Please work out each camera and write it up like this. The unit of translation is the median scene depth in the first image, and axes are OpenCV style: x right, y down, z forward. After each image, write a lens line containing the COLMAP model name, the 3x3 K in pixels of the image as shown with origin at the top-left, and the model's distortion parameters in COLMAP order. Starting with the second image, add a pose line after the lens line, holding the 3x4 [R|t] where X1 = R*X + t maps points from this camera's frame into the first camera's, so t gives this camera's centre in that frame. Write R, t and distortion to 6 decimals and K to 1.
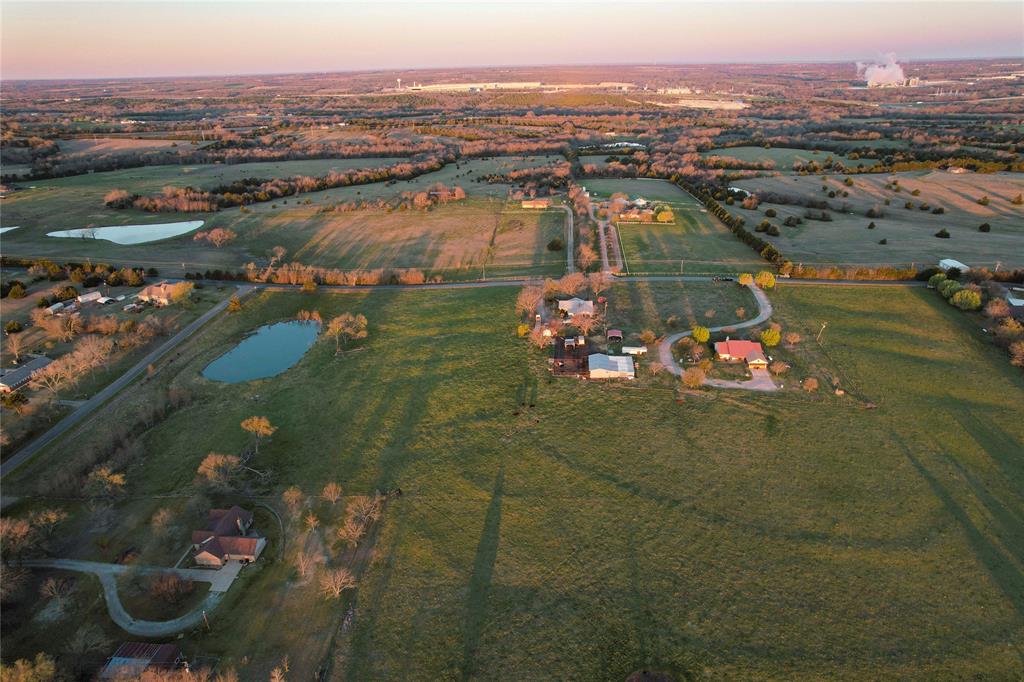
lens RADIAL K [[656.7, 0, 515.4], [0, 656.7, 345.3], [0, 0, 1]] dist [-0.075990, 0.068566]
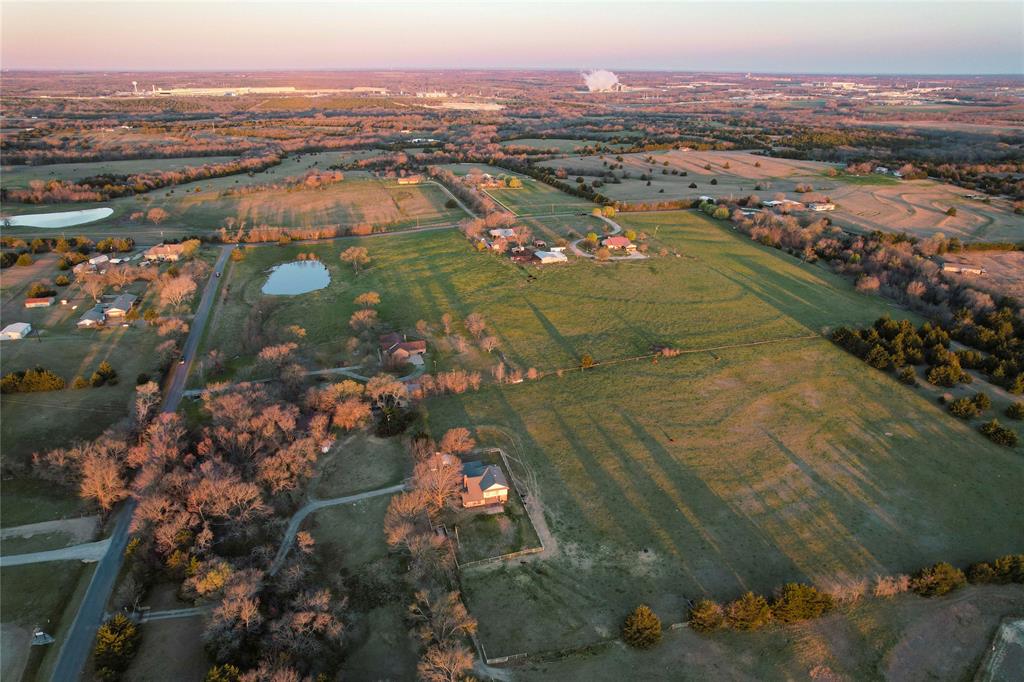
lens RADIAL K [[656.7, 0, 511.0], [0, 656.7, 335.6], [0, 0, 1]] dist [-0.075990, 0.068566]
pose [[0.931502, -0.117502, 0.344234, -0.308259], [0.124385, 0.992232, 0.002102, 0.123006], [-0.341807, 0.040859, 0.938881, -0.281673]]
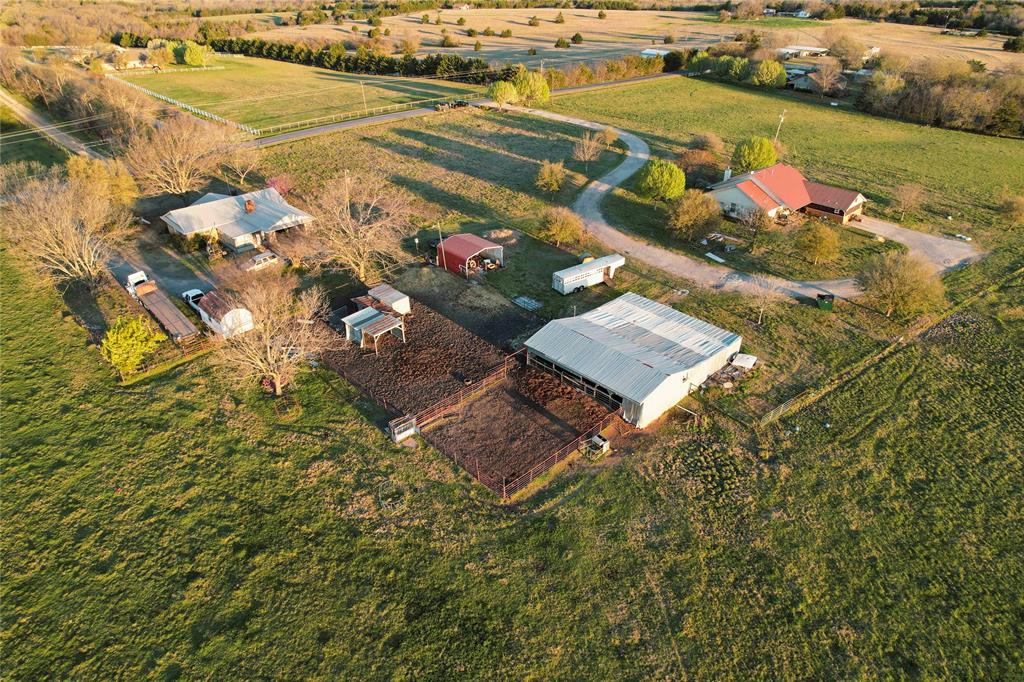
lens RADIAL K [[656.7, 0, 511.7], [0, 656.7, 342.0], [0, 0, 1]] dist [-0.075990, 0.068566]
pose [[0.667373, -0.357532, 0.653288, -0.030725], [0.286676, 0.932957, 0.217733, -0.023472], [-0.687336, 0.041972, 0.725126, 0.494897]]
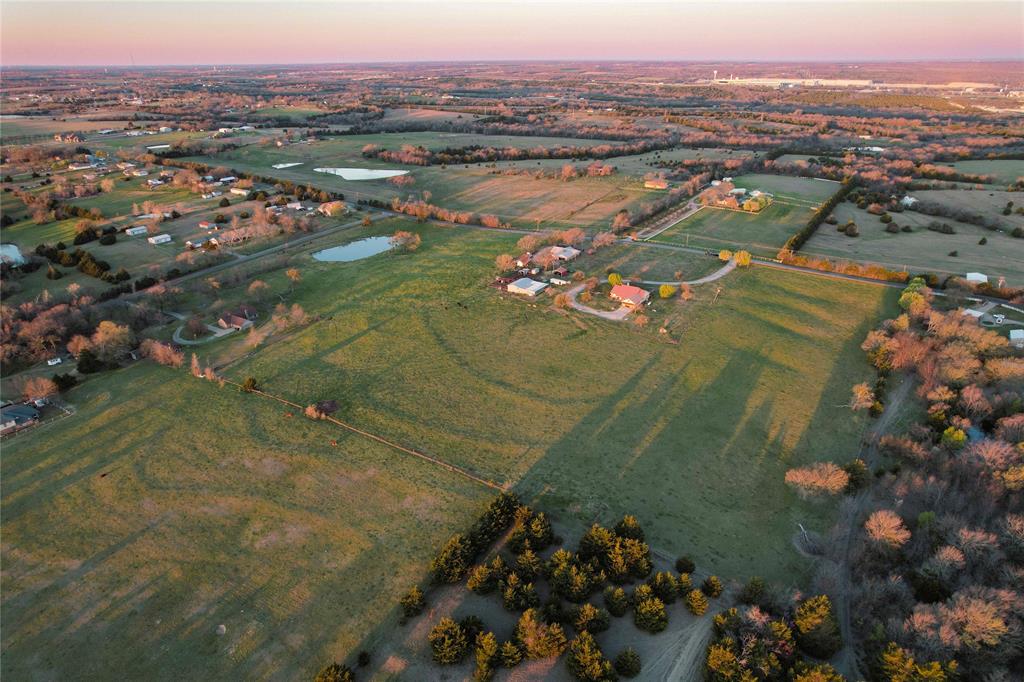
lens RADIAL K [[656.7, 0, 513.5], [0, 656.7, 342.5], [0, 0, 1]] dist [-0.075990, 0.068566]
pose [[0.883440, 0.203333, -0.422125, 0.416548], [-0.198840, 0.978477, 0.055182, 0.044352], [0.424260, 0.035185, 0.904857, -0.132452]]
